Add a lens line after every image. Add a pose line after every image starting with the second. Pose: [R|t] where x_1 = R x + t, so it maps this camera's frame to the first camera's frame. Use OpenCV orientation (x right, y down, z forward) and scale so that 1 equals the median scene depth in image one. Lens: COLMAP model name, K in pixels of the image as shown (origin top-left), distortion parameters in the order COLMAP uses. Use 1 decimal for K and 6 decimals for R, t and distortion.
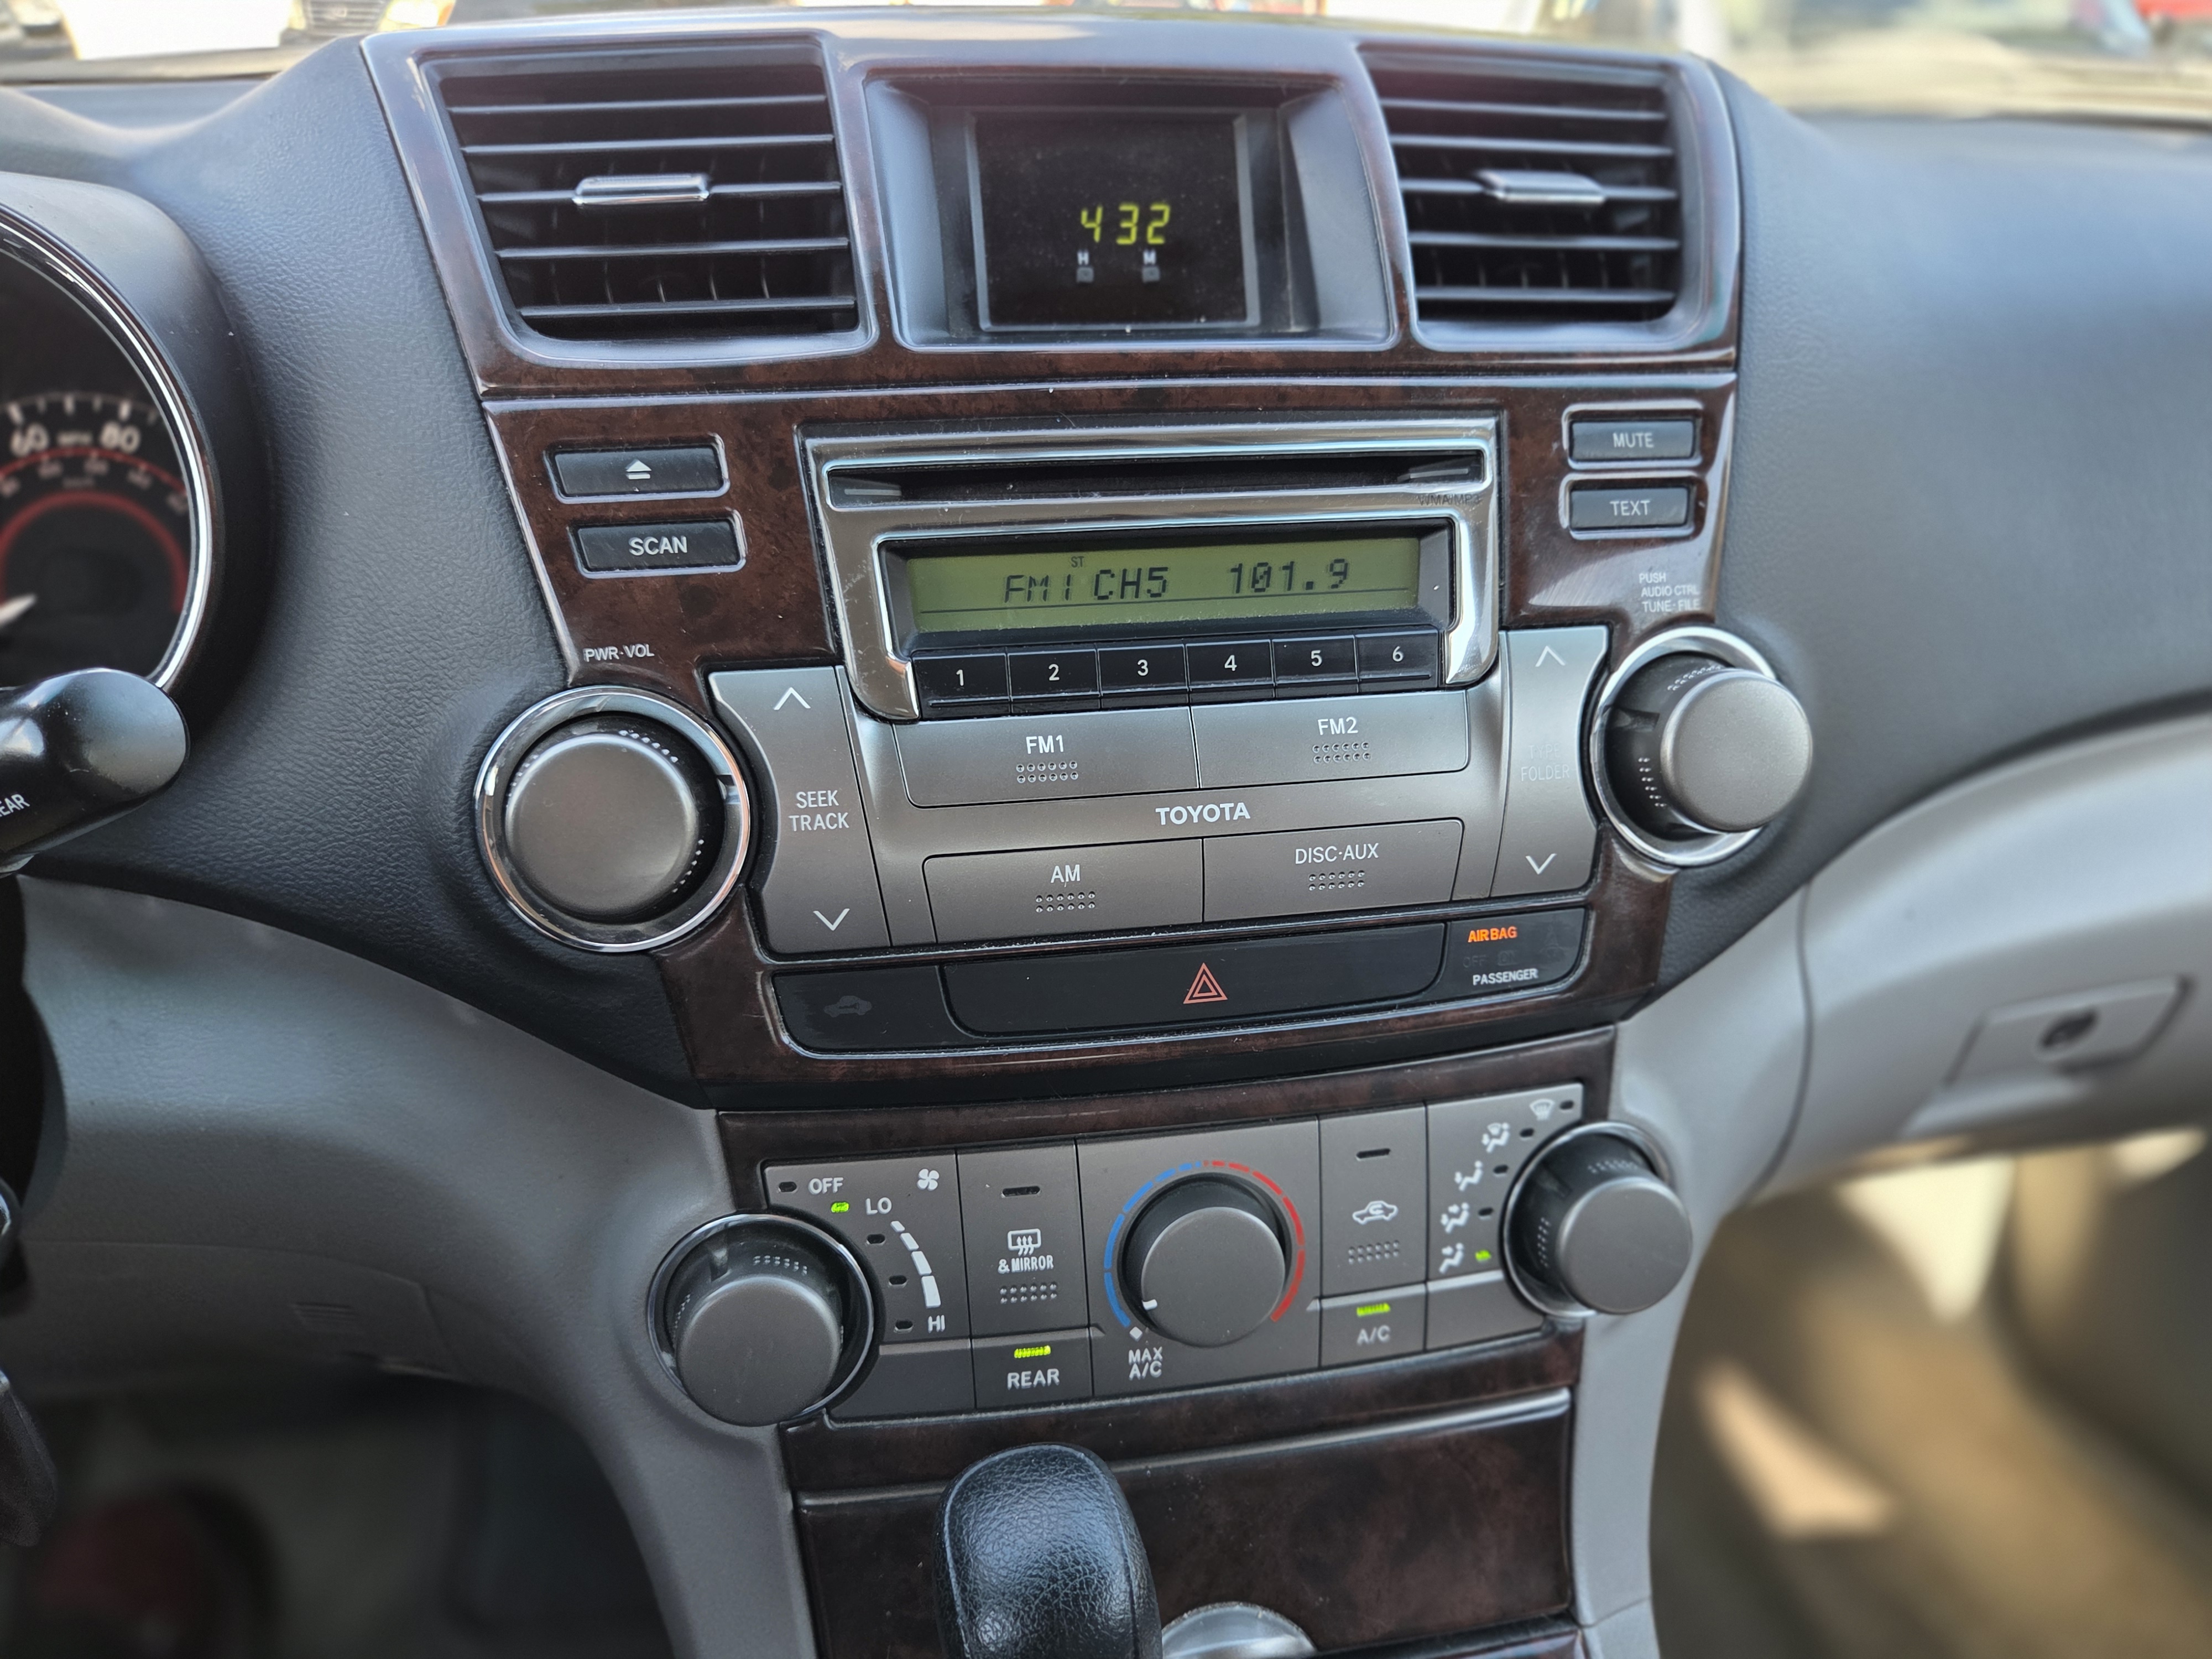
lens RADIAL K [[1628.1, 0, 1092.1], [0, 1628.1, 833.8], [0, 0, 1]] dist [0.042315, -0.033689]
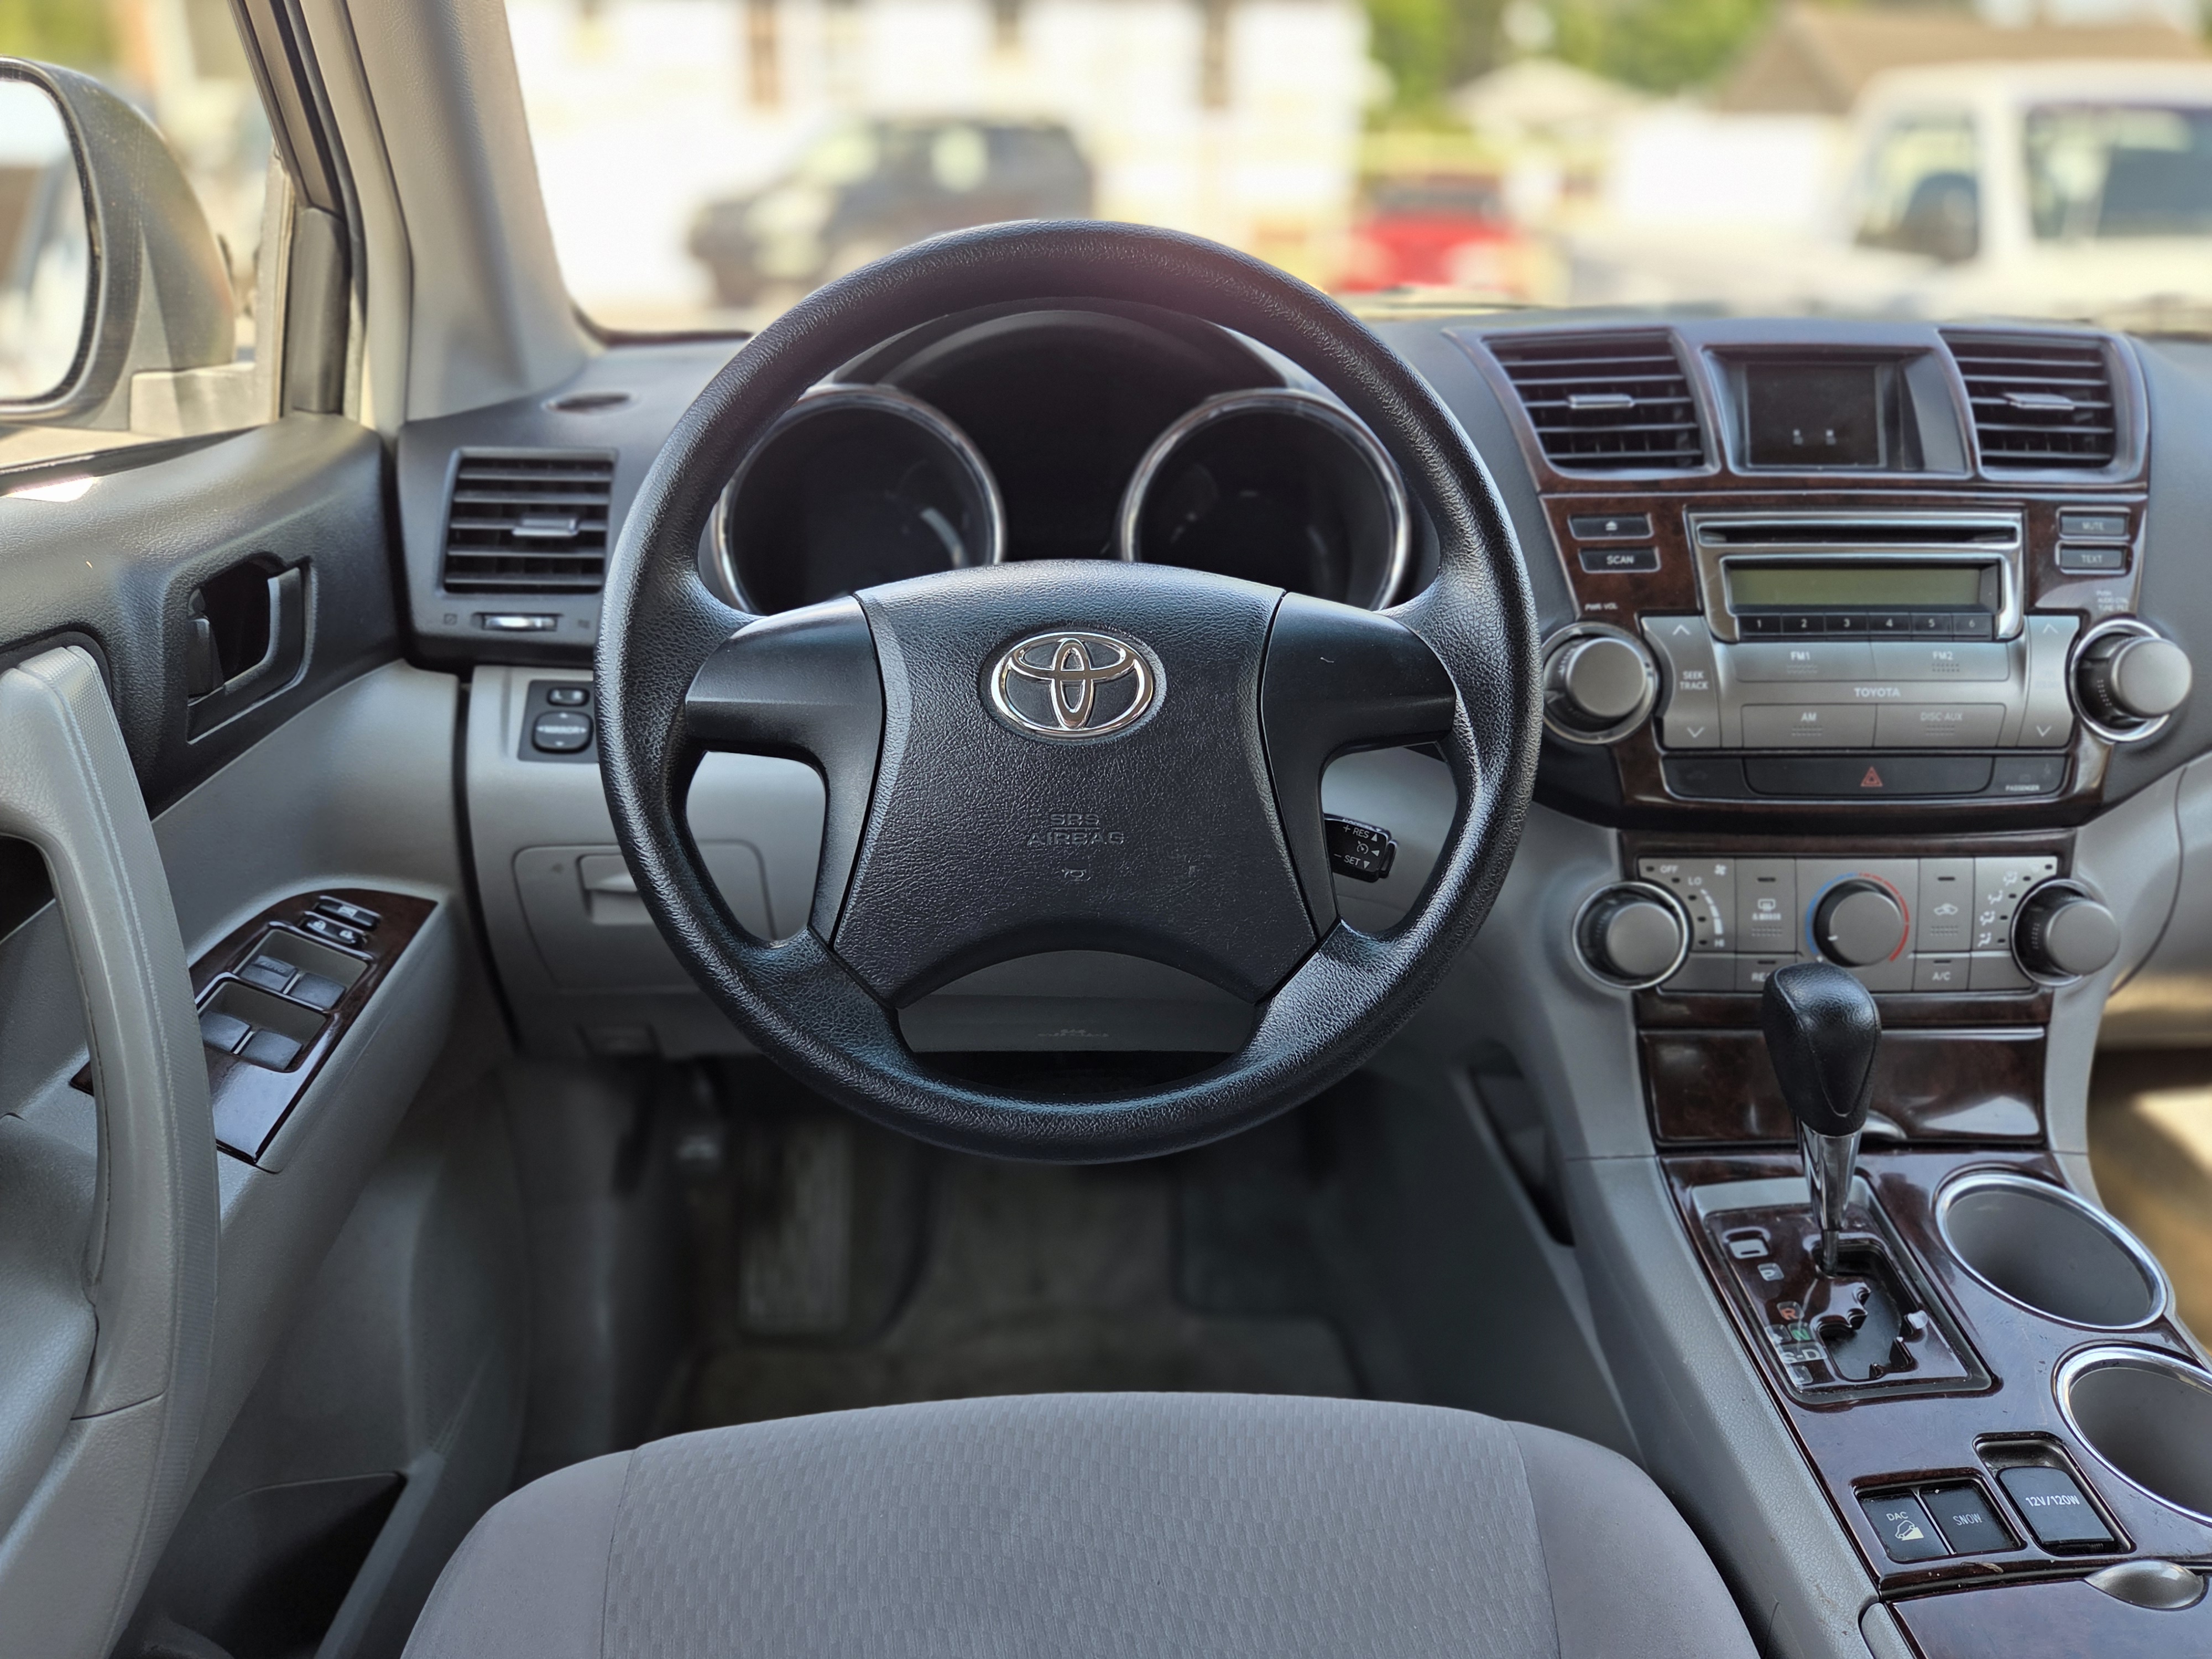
lens RADIAL K [[1628.1, 0, 1112.0], [0, 1628.1, 818.6], [0, 0, 1]] dist [0.042315, -0.033689]
pose [[0.989711, 0.048916, -0.134462, -0.575806], [-0.061316, 0.994082, -0.089675, 0.373831], [0.129279, 0.096997, 0.986853, -1.118618]]
